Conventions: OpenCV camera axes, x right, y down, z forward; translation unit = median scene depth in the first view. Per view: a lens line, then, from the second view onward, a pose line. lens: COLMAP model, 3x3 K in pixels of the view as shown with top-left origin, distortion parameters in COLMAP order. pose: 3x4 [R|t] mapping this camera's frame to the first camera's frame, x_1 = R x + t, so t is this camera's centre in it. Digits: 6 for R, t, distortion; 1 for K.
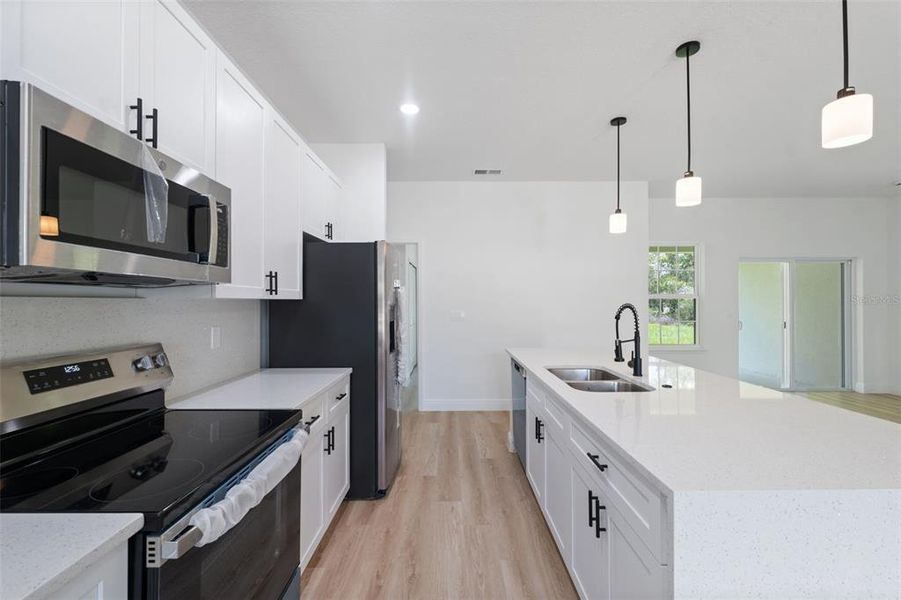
lens RADIAL K [[366.6, 0, 450.4], [0, 366.6, 297.3], [0, 0, 1]] dist [0.000936, 0.000098]
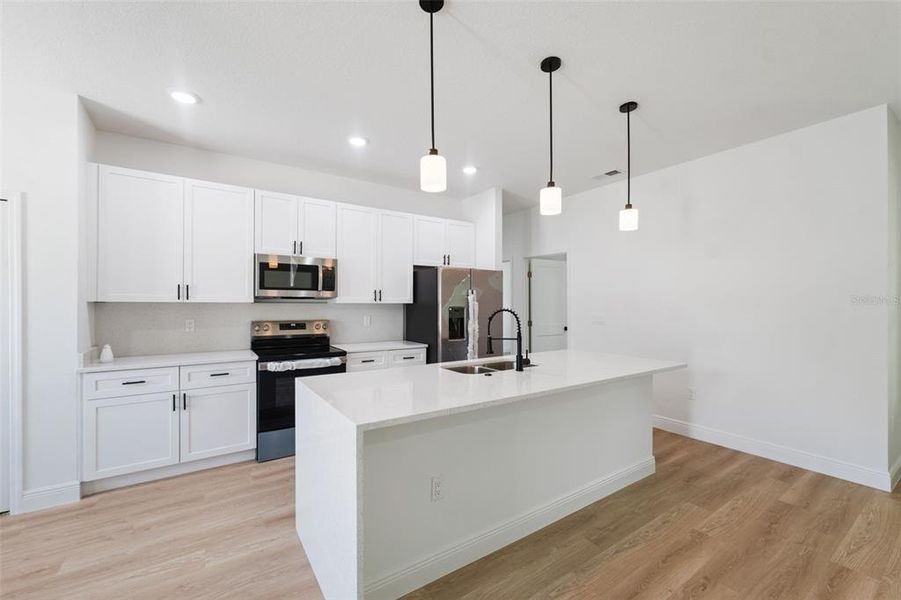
lens RADIAL K [[368.6, 0, 452.0], [0, 368.6, 300.1], [0, 0, 1]] dist [0.000663, 0.000107]
pose [[0.559833, -0.004791, -0.828592, 1.356235], [0.005923, 0.999981, -0.001781, -0.005949], [0.828584, -0.003910, 0.559850, 0.176311]]
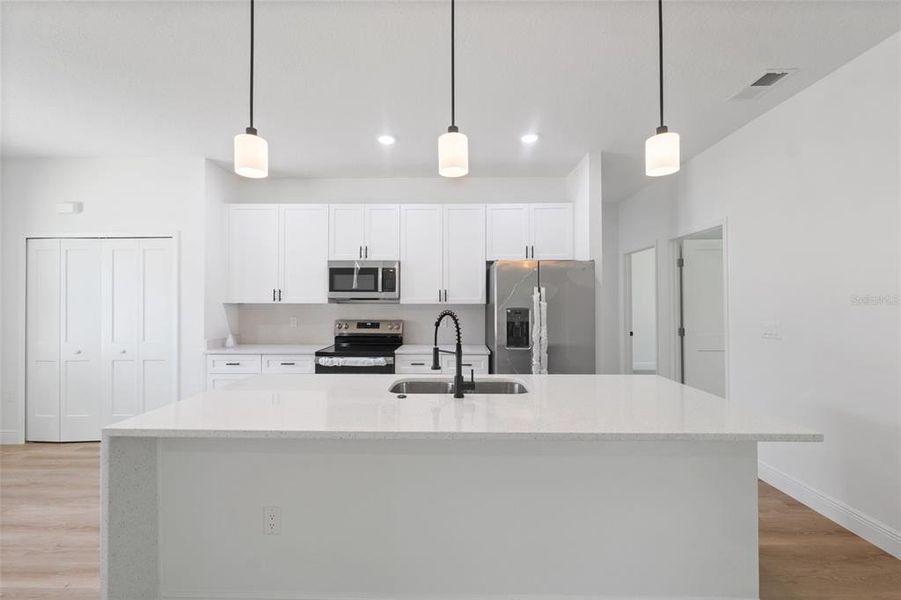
lens RADIAL K [[366.6, 0, 450.4], [0, 366.6, 297.3], [0, 0, 1]] dist [0.000936, 0.000098]
pose [[-0.017649, -0.014711, -0.999736, 1.355085], [0.010766, 0.999831, -0.014902, -0.000539], [0.999786, -0.011026, -0.017488, 0.999679]]
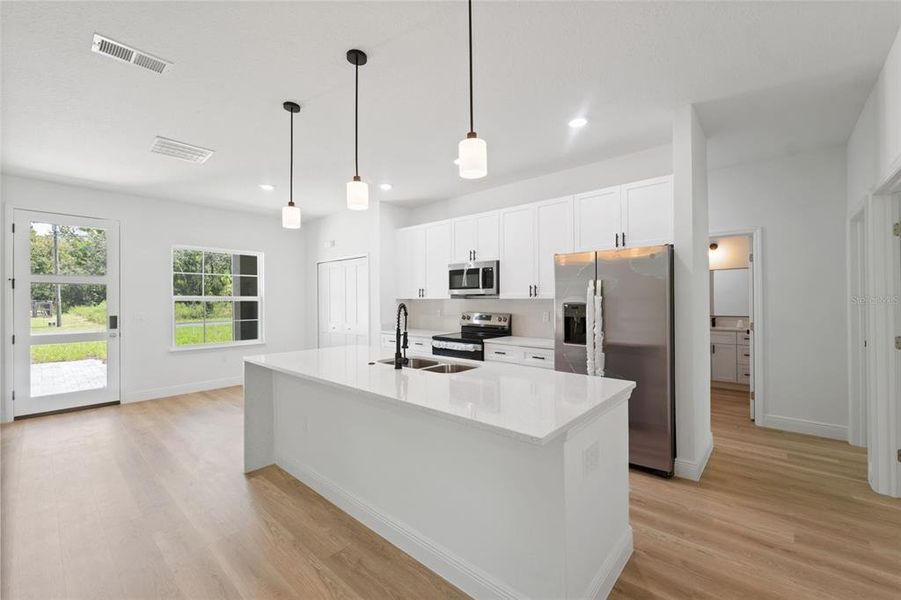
lens RADIAL K [[366.6, 0, 450.4], [0, 366.6, 297.3], [0, 0, 1]] dist [0.000936, 0.000098]
pose [[-0.665421, 0.001044, -0.746467, 1.241869], [0.014396, 0.999831, -0.011435, 0.012564], [0.746329, -0.018355, -0.665324, 1.869593]]
